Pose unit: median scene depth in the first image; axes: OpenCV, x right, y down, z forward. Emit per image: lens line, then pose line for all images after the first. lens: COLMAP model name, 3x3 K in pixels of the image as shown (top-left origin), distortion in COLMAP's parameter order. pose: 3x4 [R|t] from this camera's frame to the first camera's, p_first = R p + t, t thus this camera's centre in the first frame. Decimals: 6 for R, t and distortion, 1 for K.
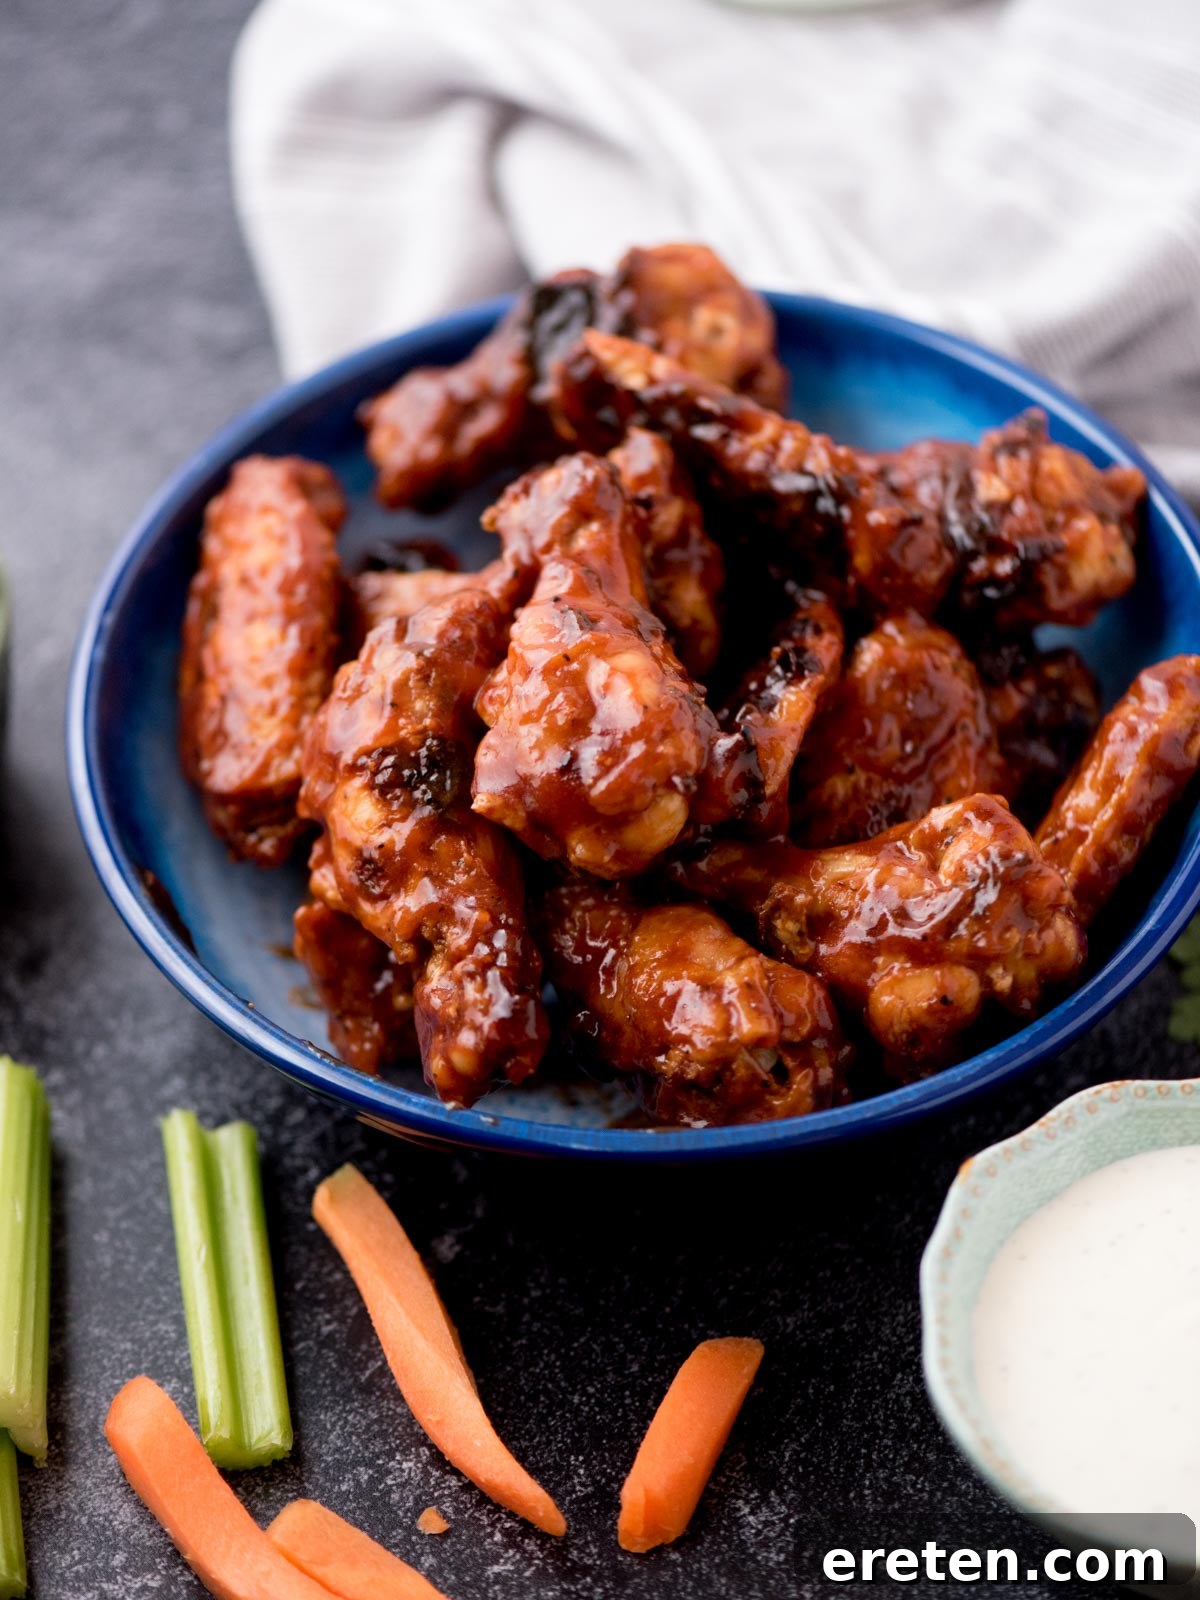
lens RADIAL K [[6125.3, 0, 600.0], [0, 6125.3, 800.0], [0, 0, 1]] dist [-0.031506, 3.890226]
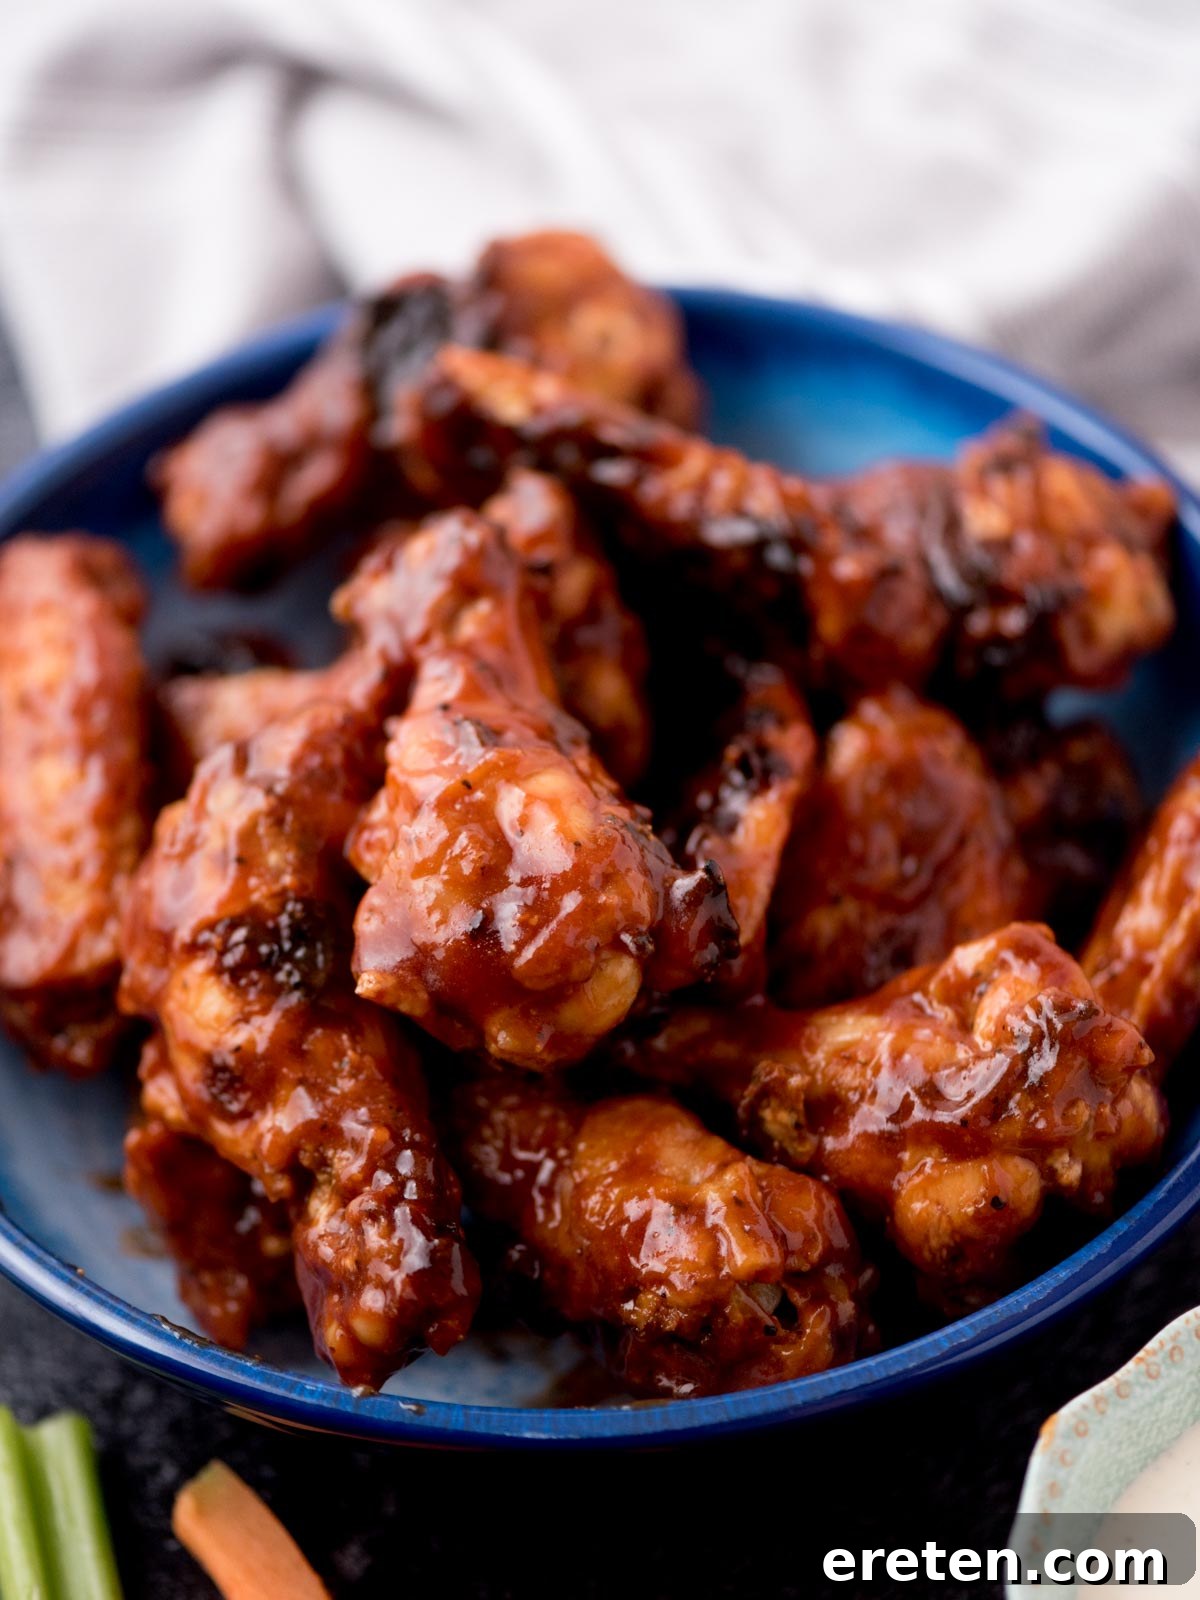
lens RADIAL K [[6125.3, 0, 600.0], [0, 6125.3, 800.0], [0, 0, 1]] dist [-0.031506, 3.890226]
pose [[0.996163, -0.067606, 0.055582, -0.031075], [0.067344, 0.997708, 0.006577, -0.025077], [-0.055899, -0.002809, 0.998432, 0.241649]]
